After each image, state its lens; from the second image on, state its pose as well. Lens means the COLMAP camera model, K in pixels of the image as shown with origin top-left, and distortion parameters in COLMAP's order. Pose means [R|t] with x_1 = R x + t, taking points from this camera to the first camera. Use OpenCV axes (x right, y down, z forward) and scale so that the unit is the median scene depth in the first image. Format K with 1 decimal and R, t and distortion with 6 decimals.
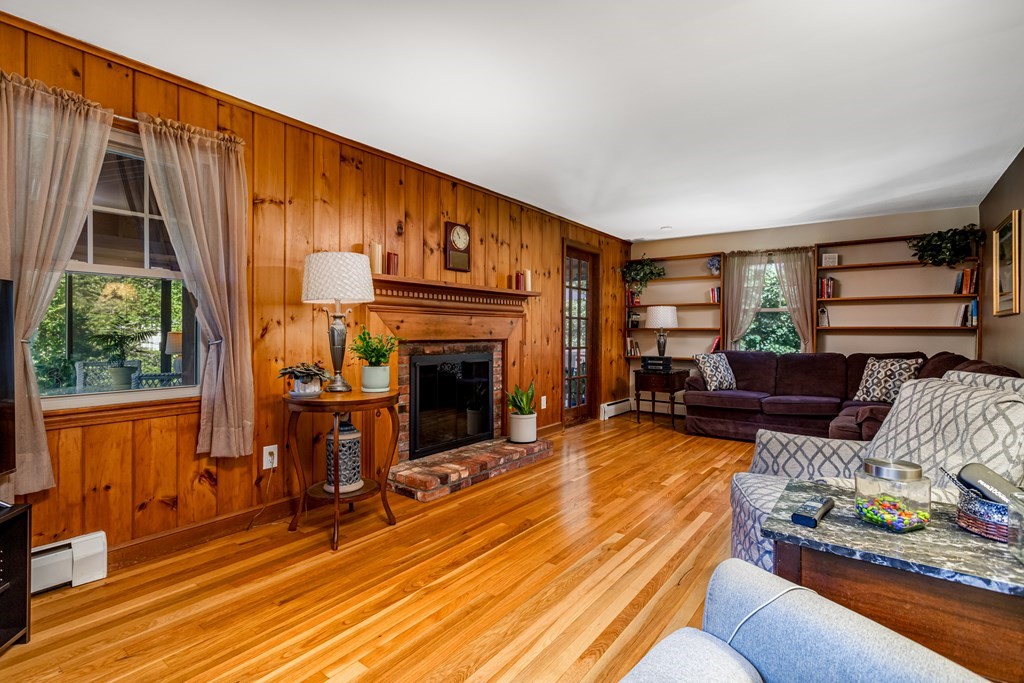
lens RADIAL K [[489.5, 0, 492.2], [0, 489.5, 336.0], [0, 0, 1]] dist [-0.008805, 0.003329]
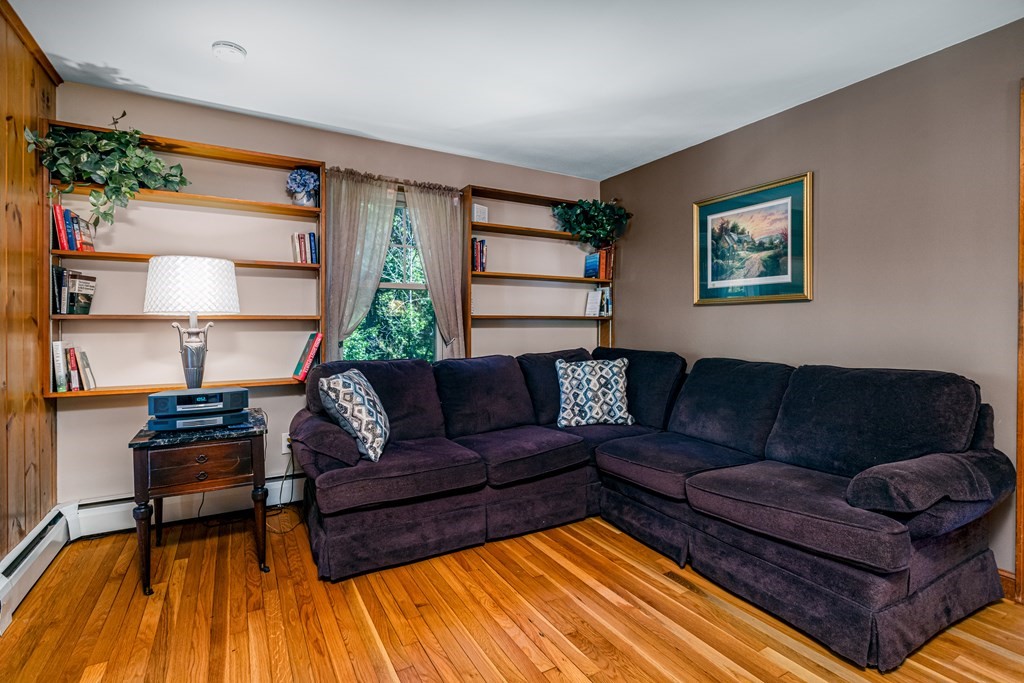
lens RADIAL K [[489.5, 0, 505.0], [0, 489.5, 331.5], [0, 0, 1]] dist [-0.008805, 0.003329]
pose [[0.385959, -0.021001, 0.922277, 0.105338], [0.009328, 0.999779, 0.018863, -0.010477], [-0.922469, 0.001323, 0.386070, 0.826005]]
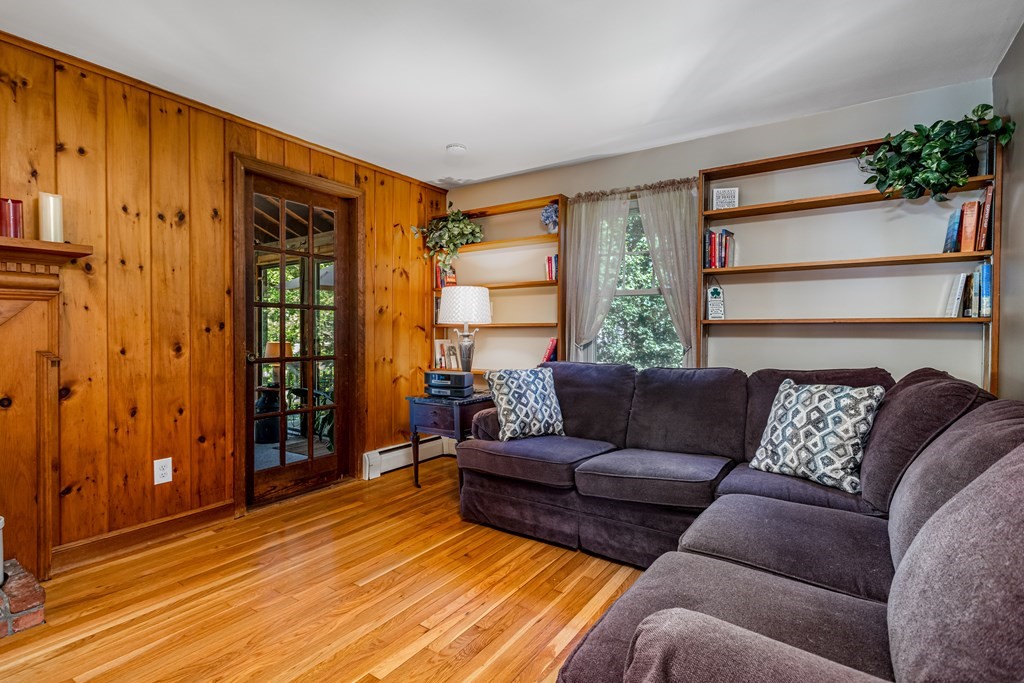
lens RADIAL K [[489.5, 0, 500.5], [0, 489.5, 340.9], [0, 0, 1]] dist [-0.008805, 0.003329]
pose [[0.998514, -0.005752, 0.054197, 0.471516], [0.005096, 0.999912, 0.012219, -0.003237], [-0.054262, -0.011925, 0.998456, 0.531508]]
